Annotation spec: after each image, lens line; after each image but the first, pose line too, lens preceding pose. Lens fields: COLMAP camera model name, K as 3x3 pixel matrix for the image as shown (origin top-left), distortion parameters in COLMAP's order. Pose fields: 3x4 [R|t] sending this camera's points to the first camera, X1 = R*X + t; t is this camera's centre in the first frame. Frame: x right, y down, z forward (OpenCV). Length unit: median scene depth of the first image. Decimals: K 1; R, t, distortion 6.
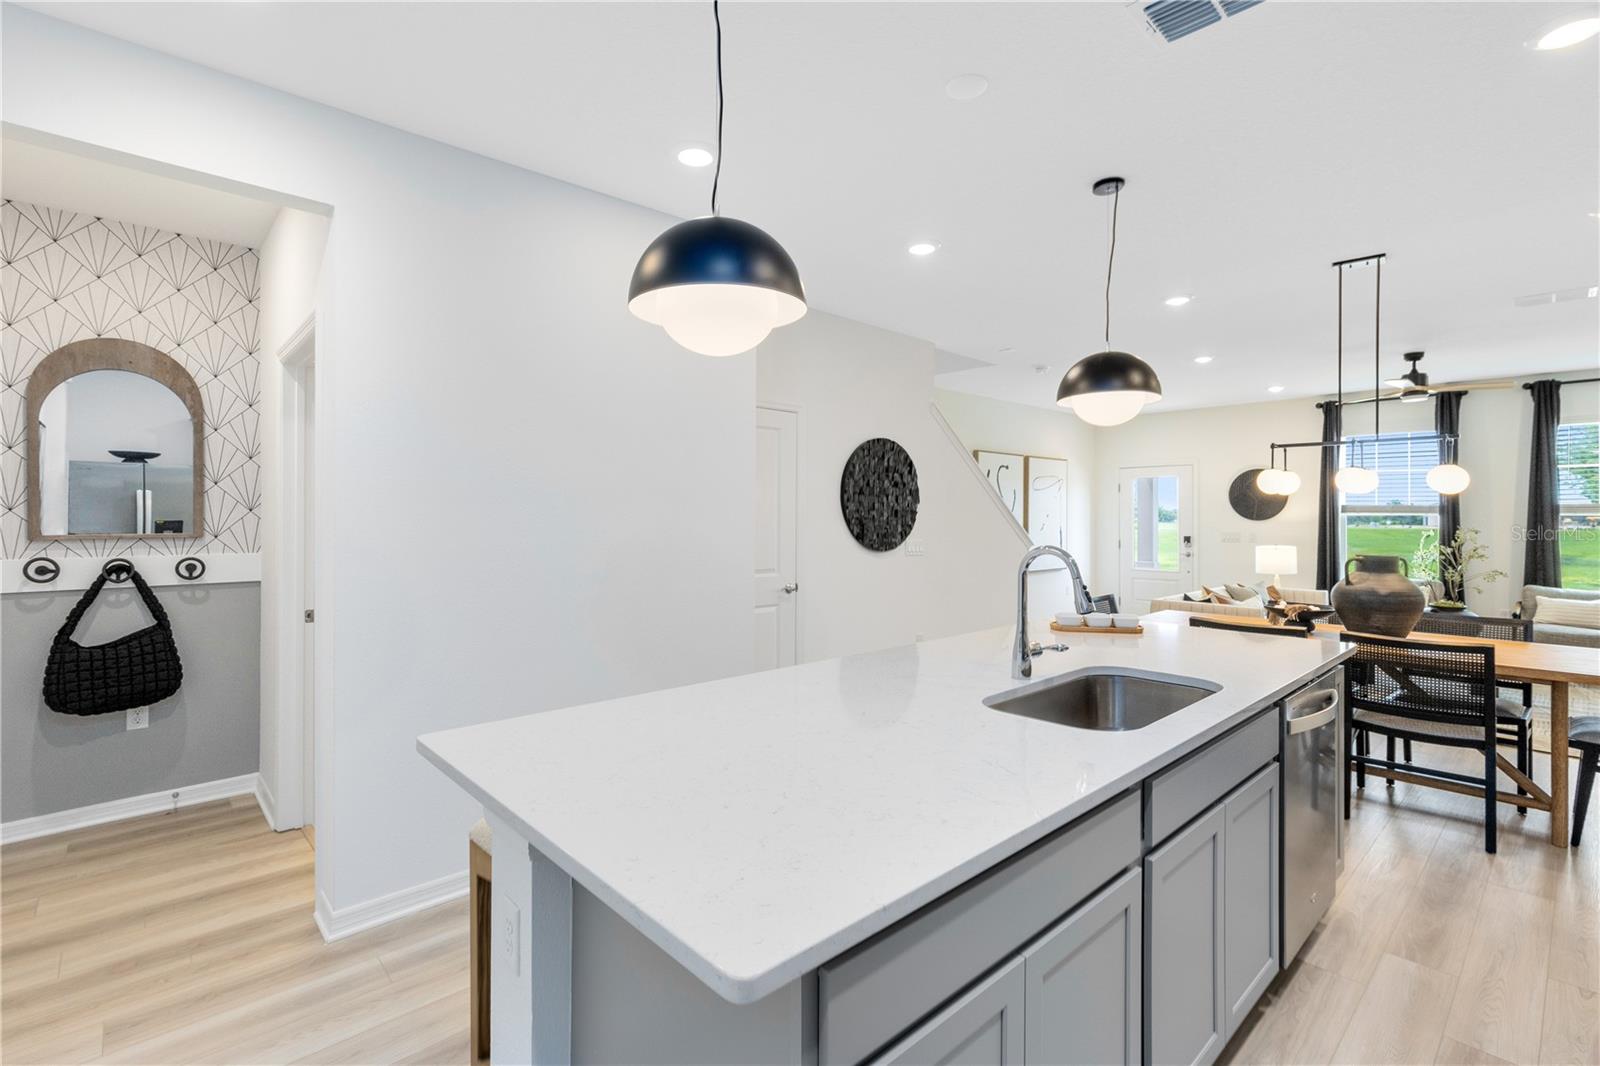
lens RADIAL K [[733.4, 0, 811.1], [0, 733.4, 525.2], [0, 0, 1]] dist [0.014196, -0.002743]
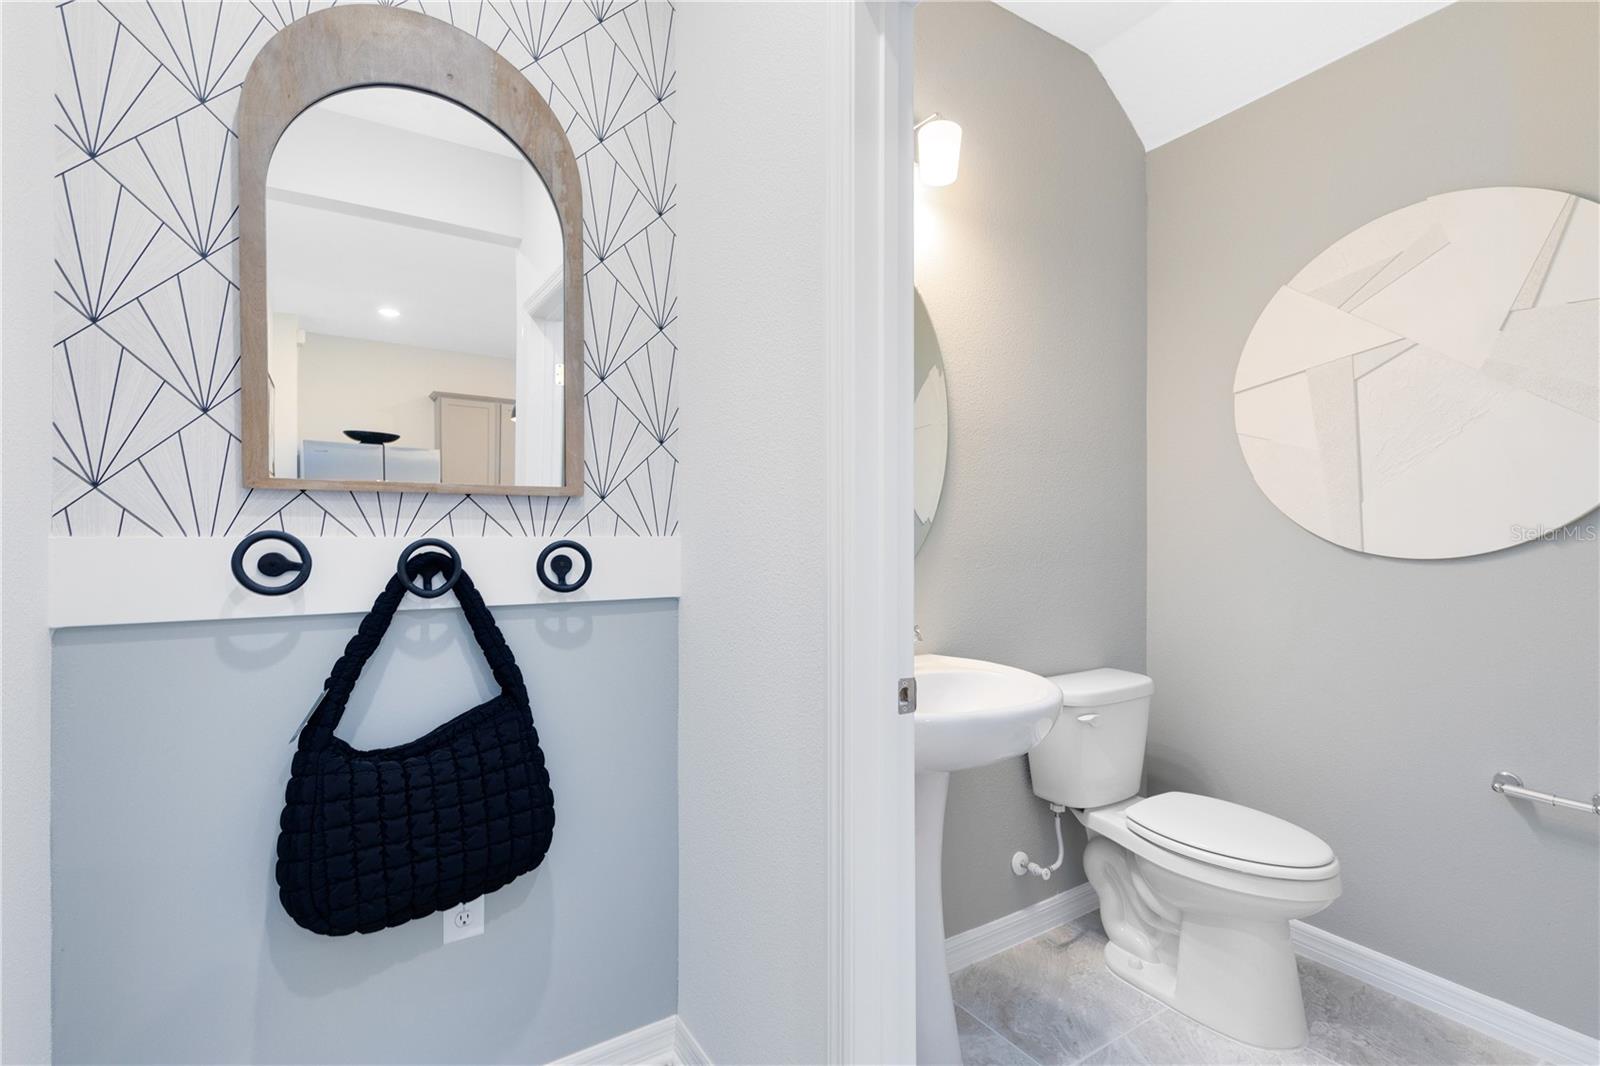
lens RADIAL K [[733.4, 0, 811.3], [0, 733.4, 549.7], [0, 0, 1]] dist [0.014196, -0.002743]
pose [[0.985569, -0.001062, -0.169269, -0.650526], [0.001329, 0.999998, 0.001462, 0.050360], [0.169267, -0.001666, 0.985569, 0.625626]]
